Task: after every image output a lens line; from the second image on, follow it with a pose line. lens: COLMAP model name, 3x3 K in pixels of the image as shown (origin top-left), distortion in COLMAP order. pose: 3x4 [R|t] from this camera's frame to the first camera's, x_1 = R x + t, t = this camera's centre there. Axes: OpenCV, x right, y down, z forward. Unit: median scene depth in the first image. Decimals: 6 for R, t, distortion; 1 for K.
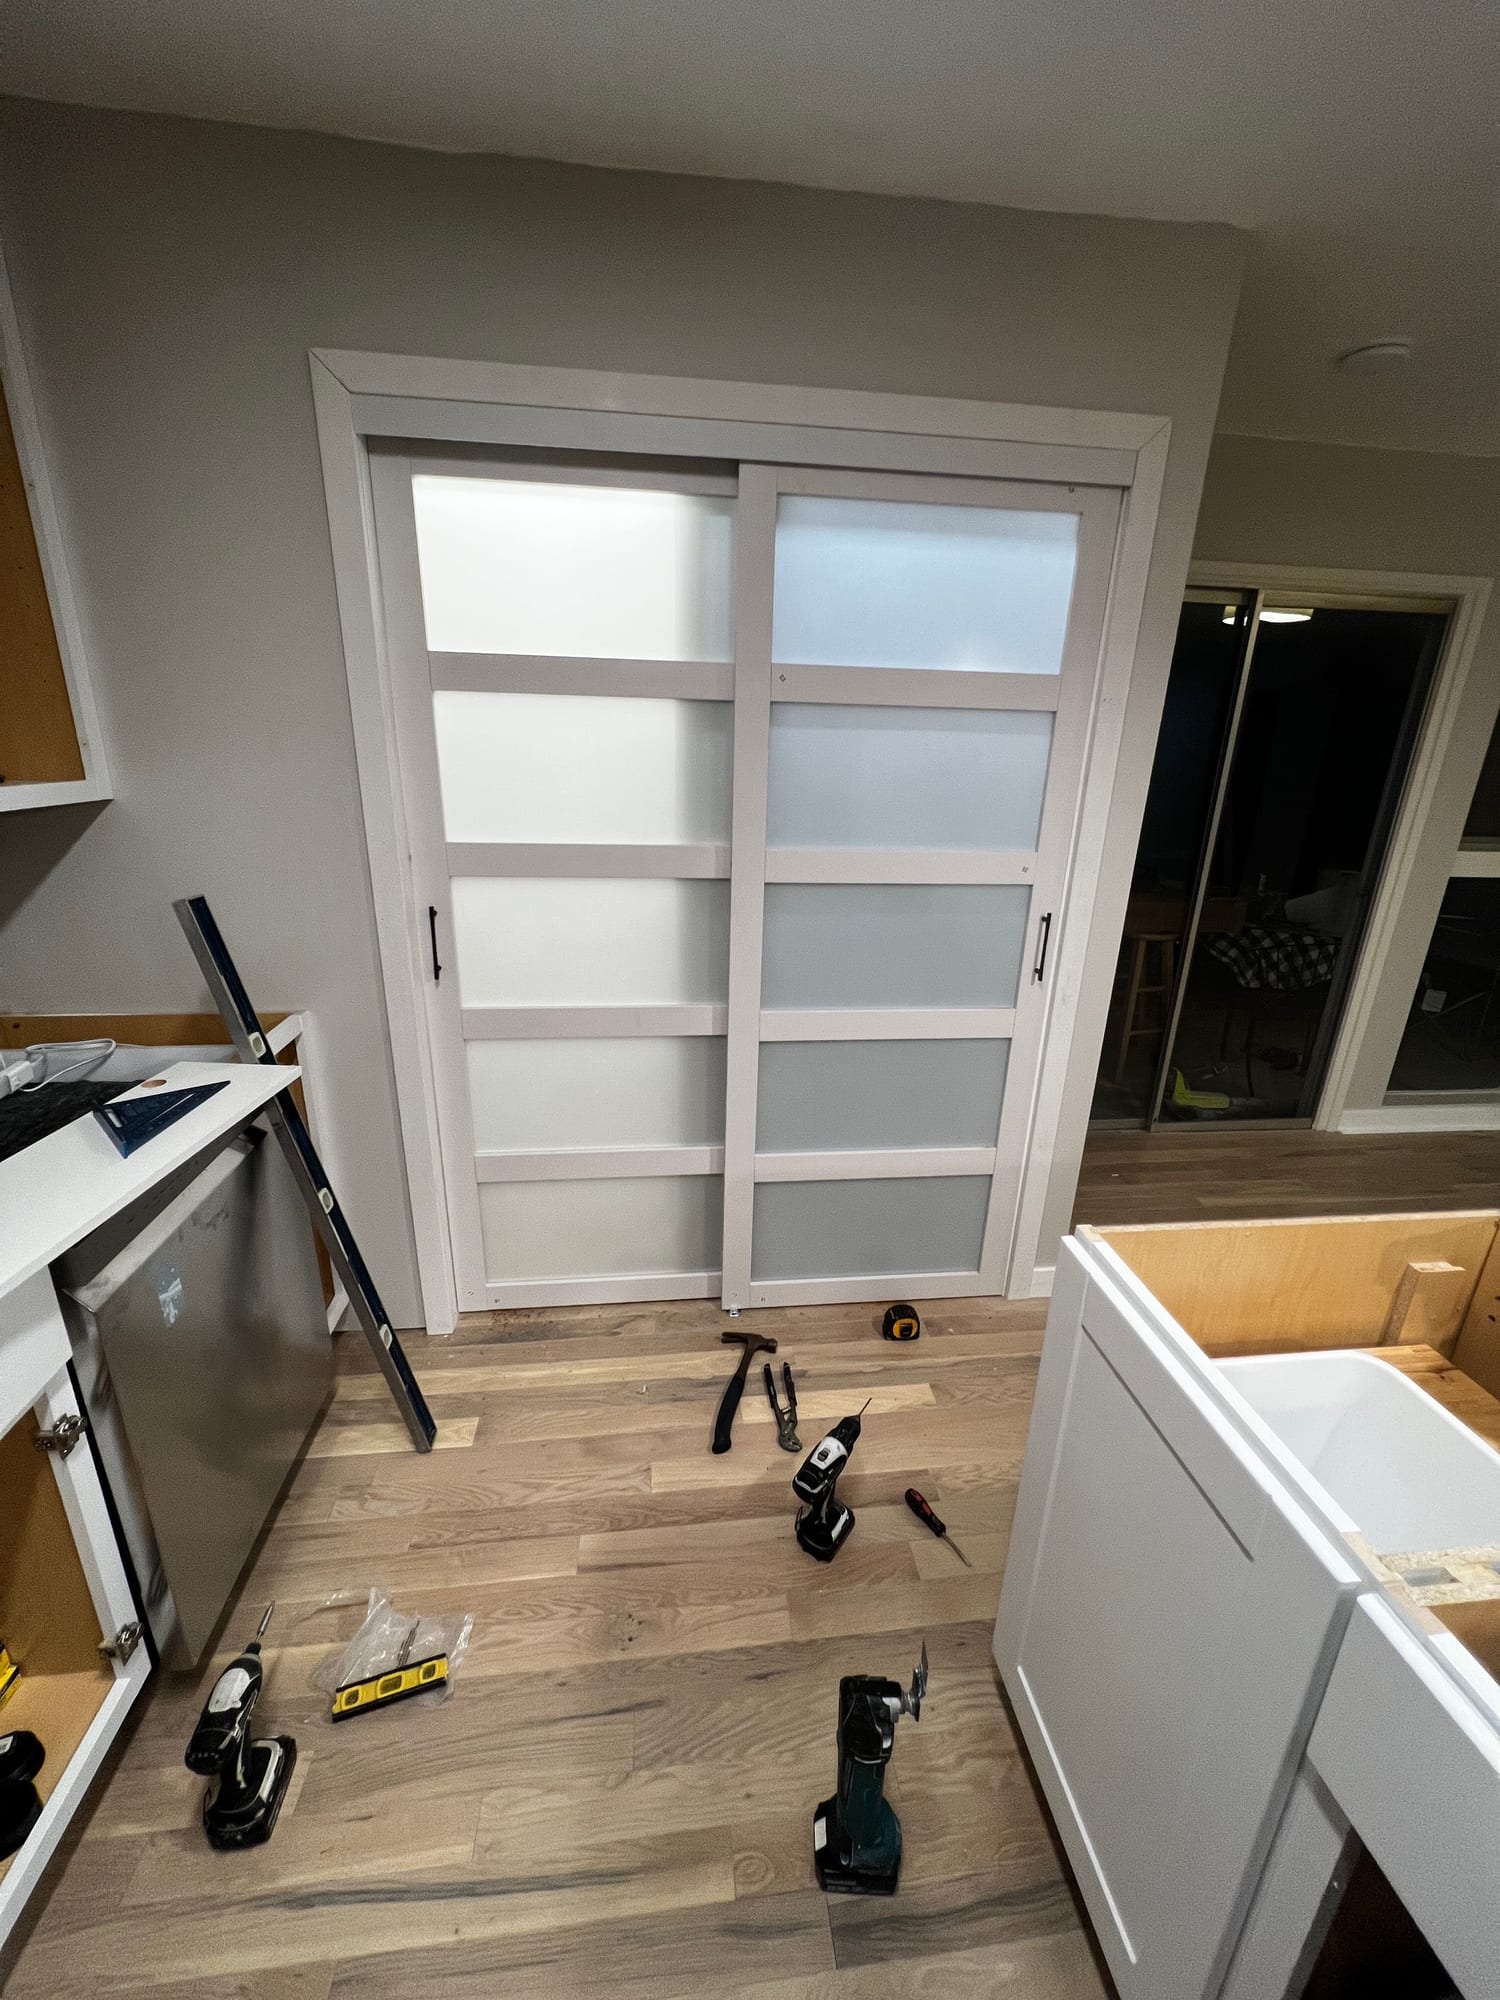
lens RADIAL K [[801.6, 0, 742.8], [0, 801.6, 990.9], [0, 0, 1]] dist [0.001078, -0.000084]
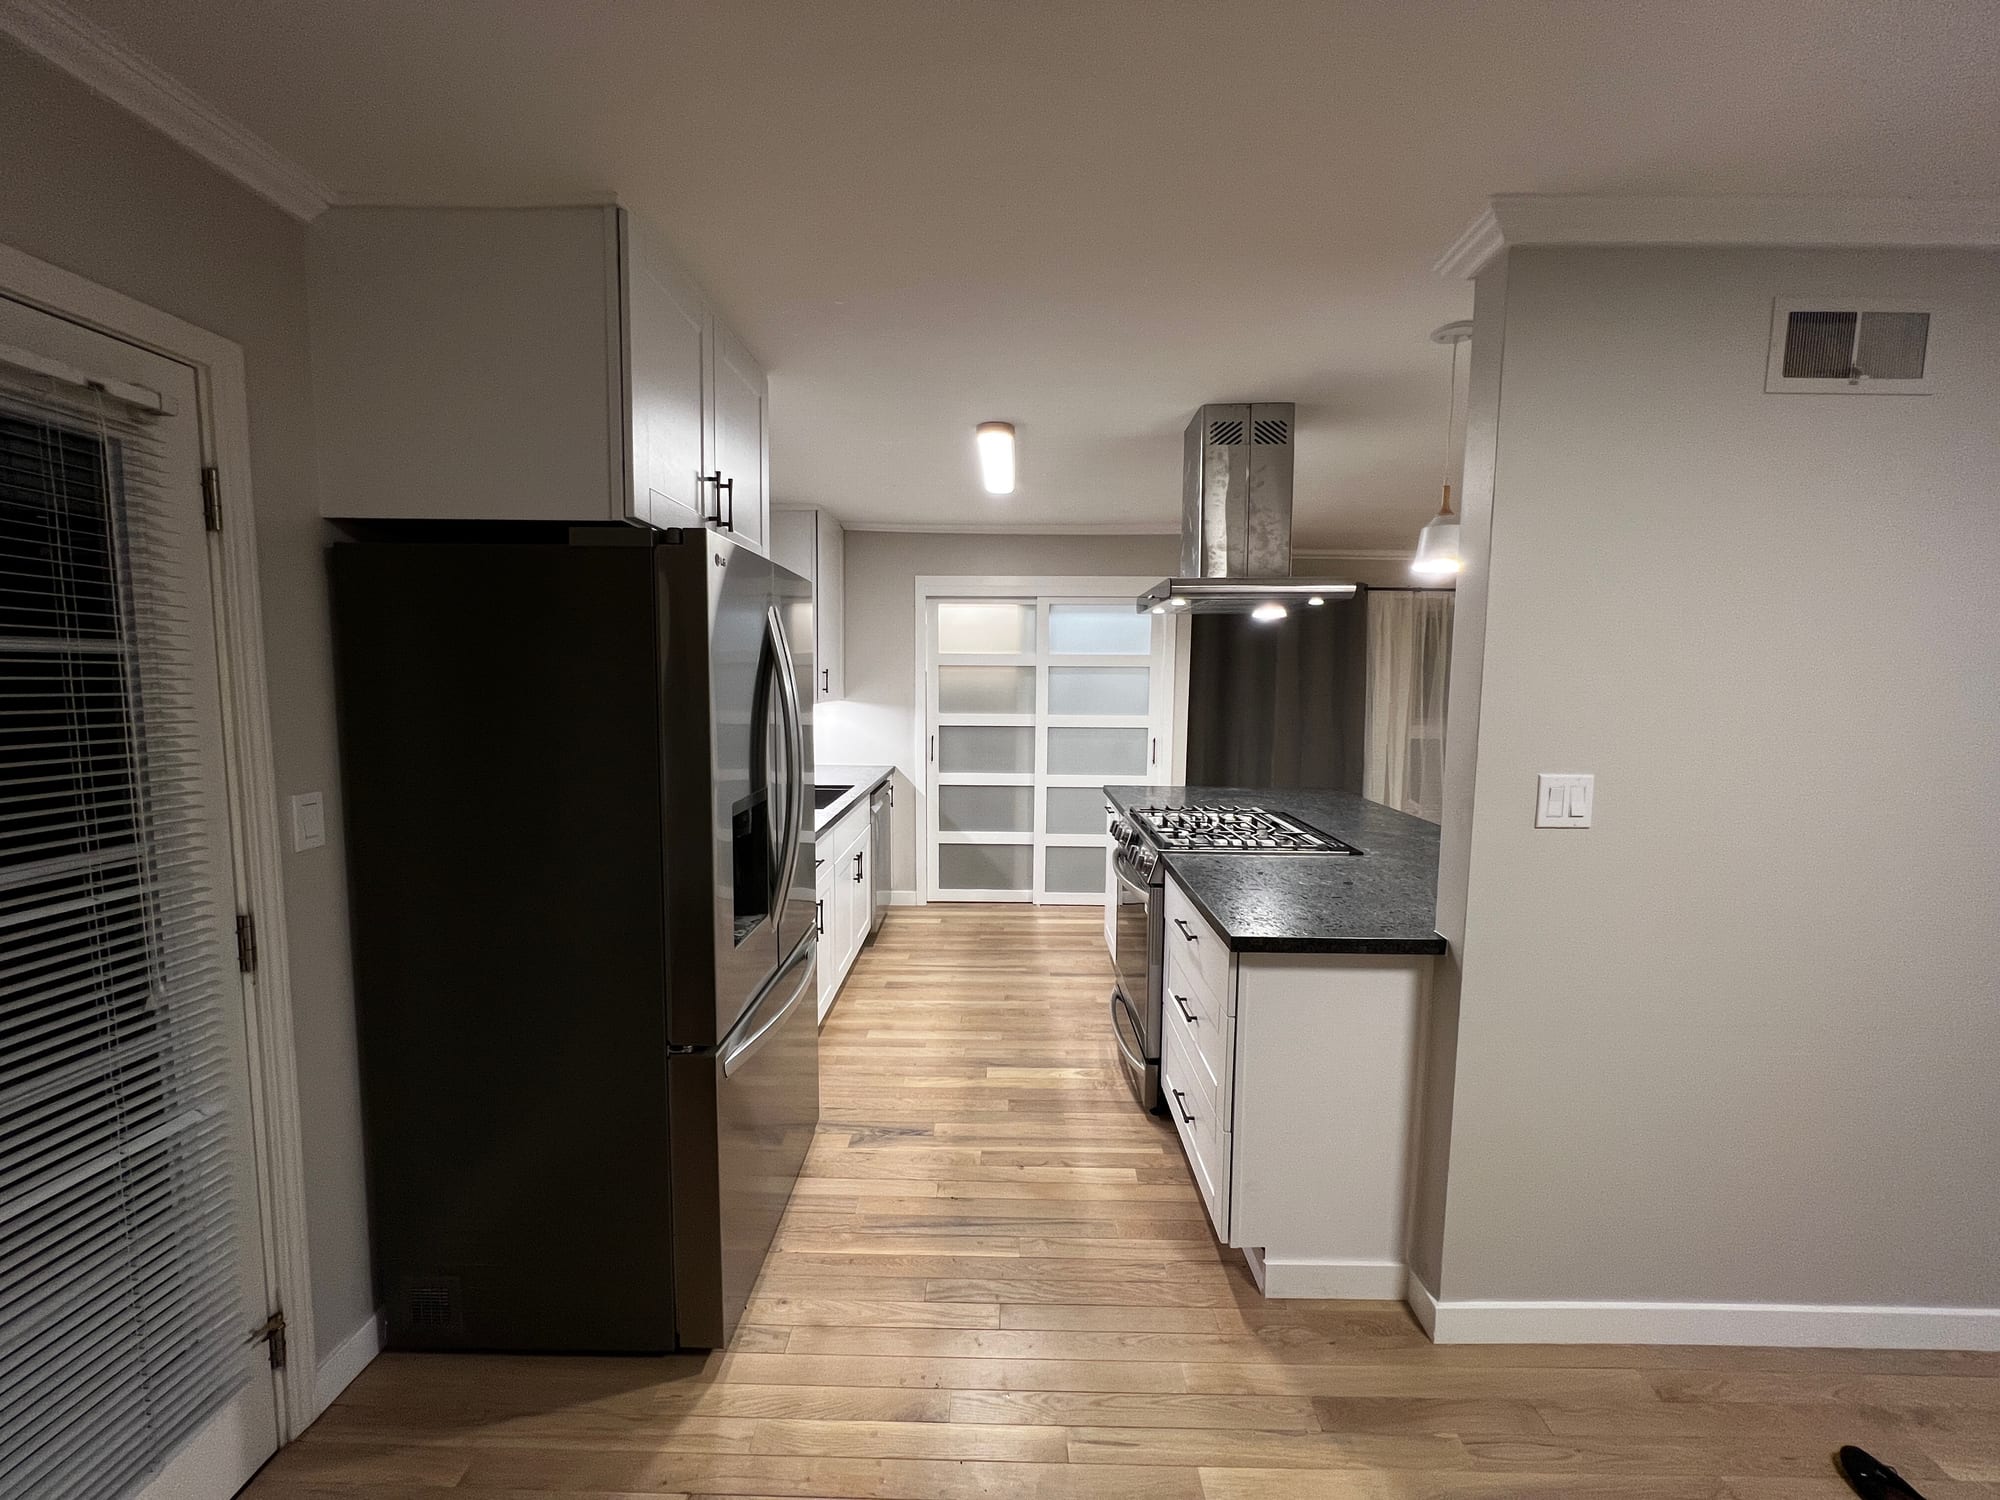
lens RADIAL K [[801.6, 0, 995.7], [0, 801.6, 738.3], [0, 0, 1]] dist [0.001078, -0.000084]
pose [[0.991727, -0.012146, -0.127789, 0.223210], [-0.016928, 0.974443, -0.223994, 0.579368], [0.127244, 0.224304, 0.966176, -1.870270]]
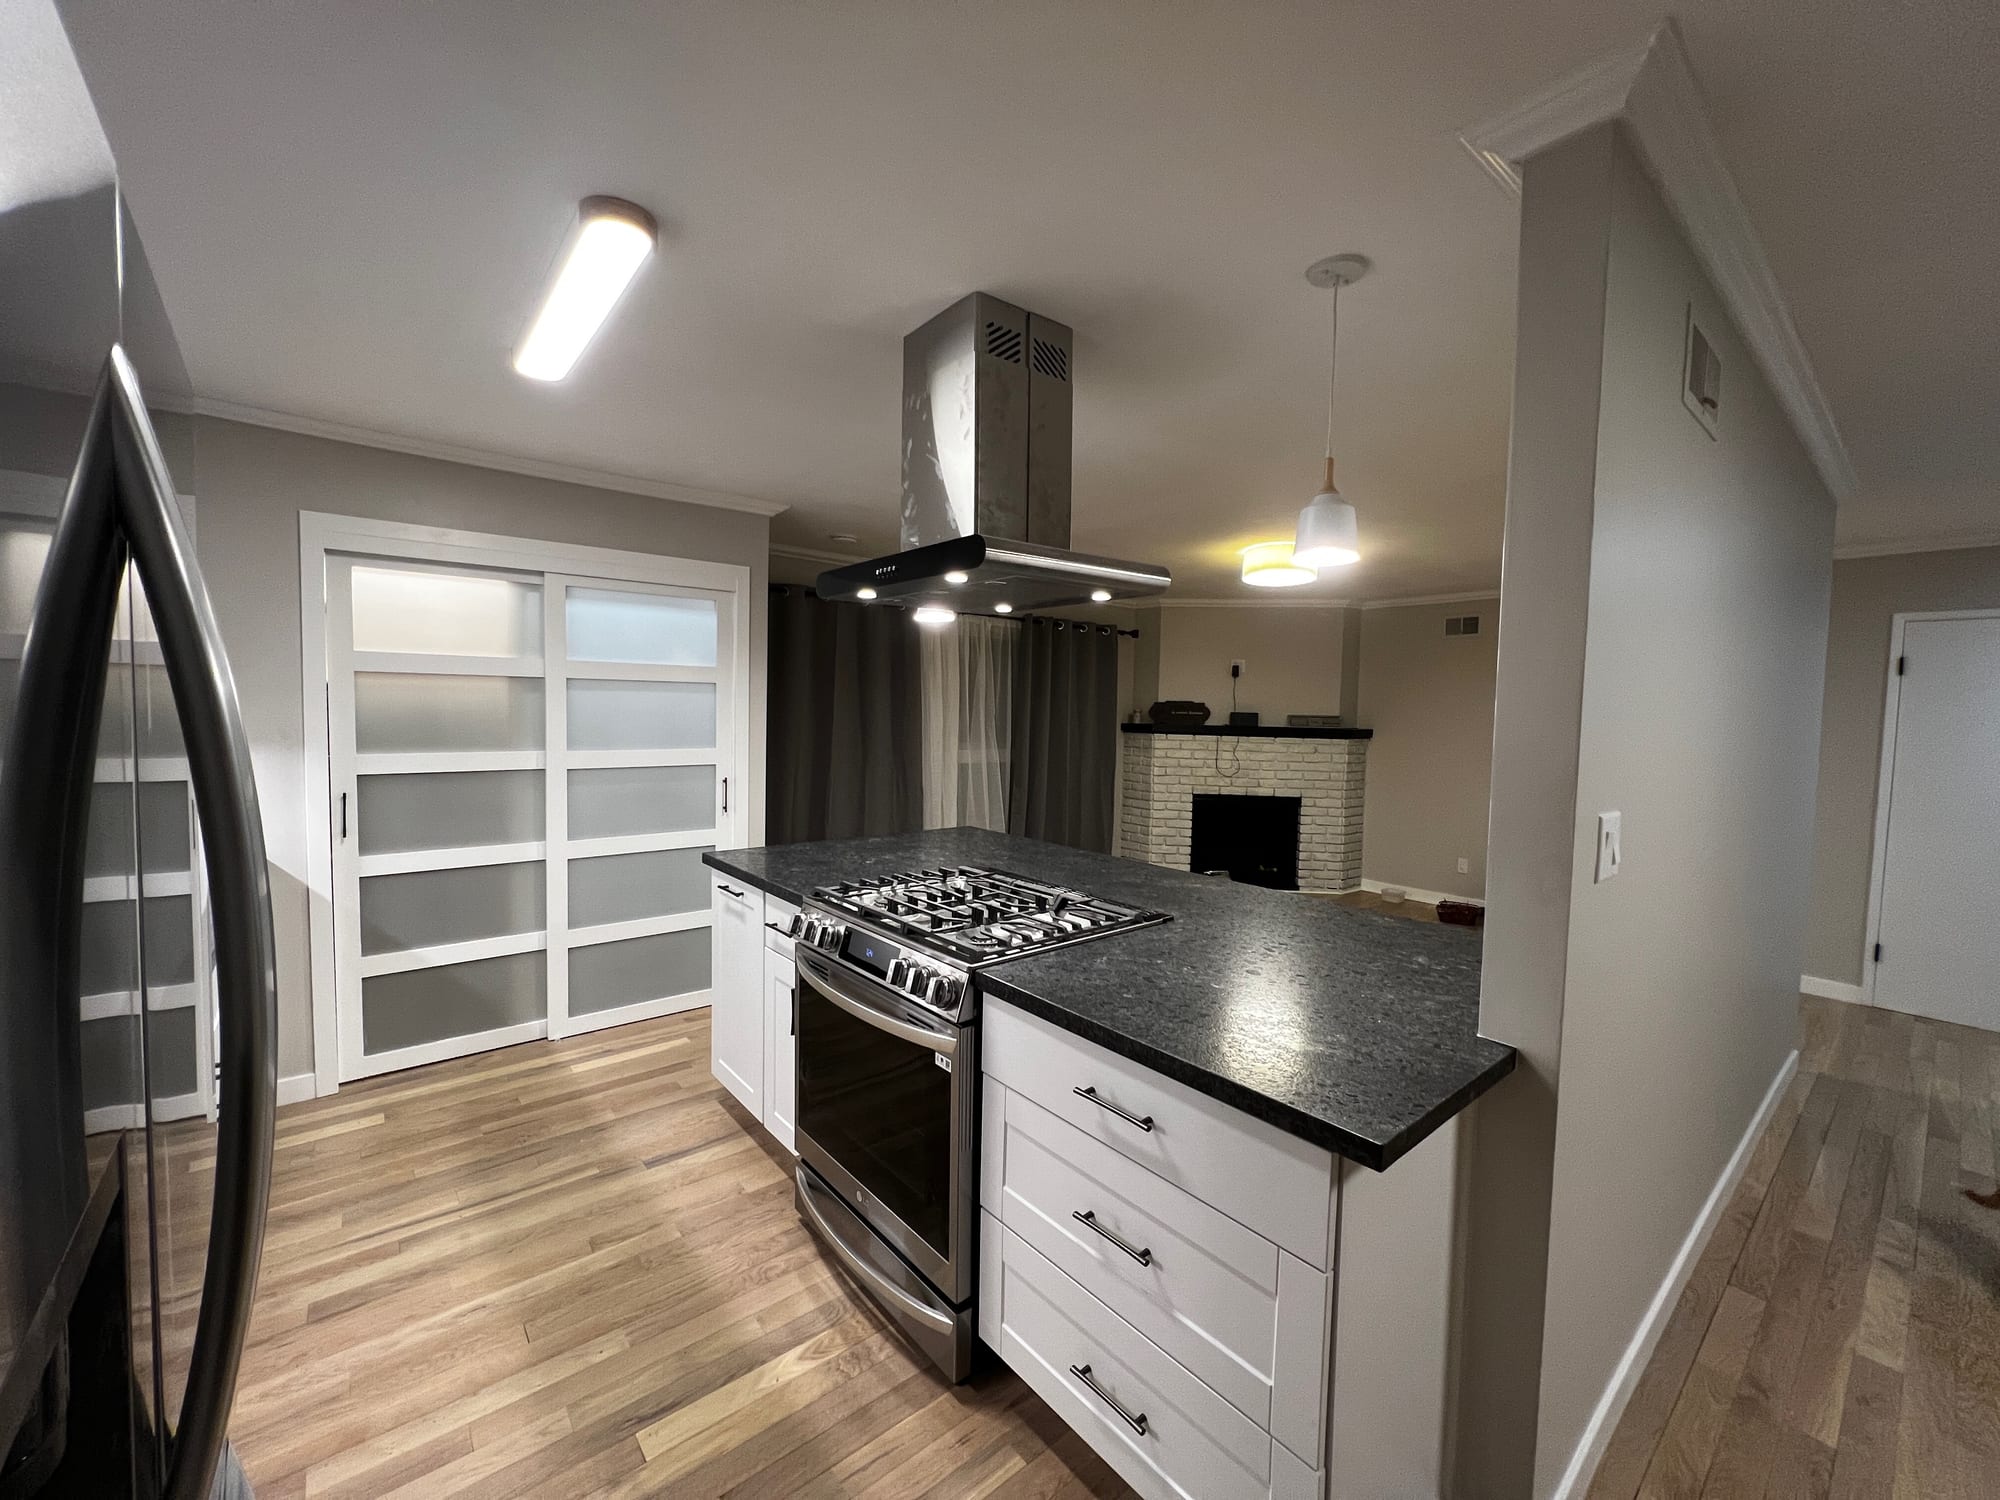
lens RADIAL K [[801.6, 0, 991.3], [0, 801.6, 743.4], [0, 0, 1]] dist [0.001078, -0.000084]
pose [[0.838704, -0.041549, 0.543000, -0.167793], [0.172066, 0.966226, -0.191836, 0.363888], [-0.516689, 0.254326, 0.817527, -1.147595]]
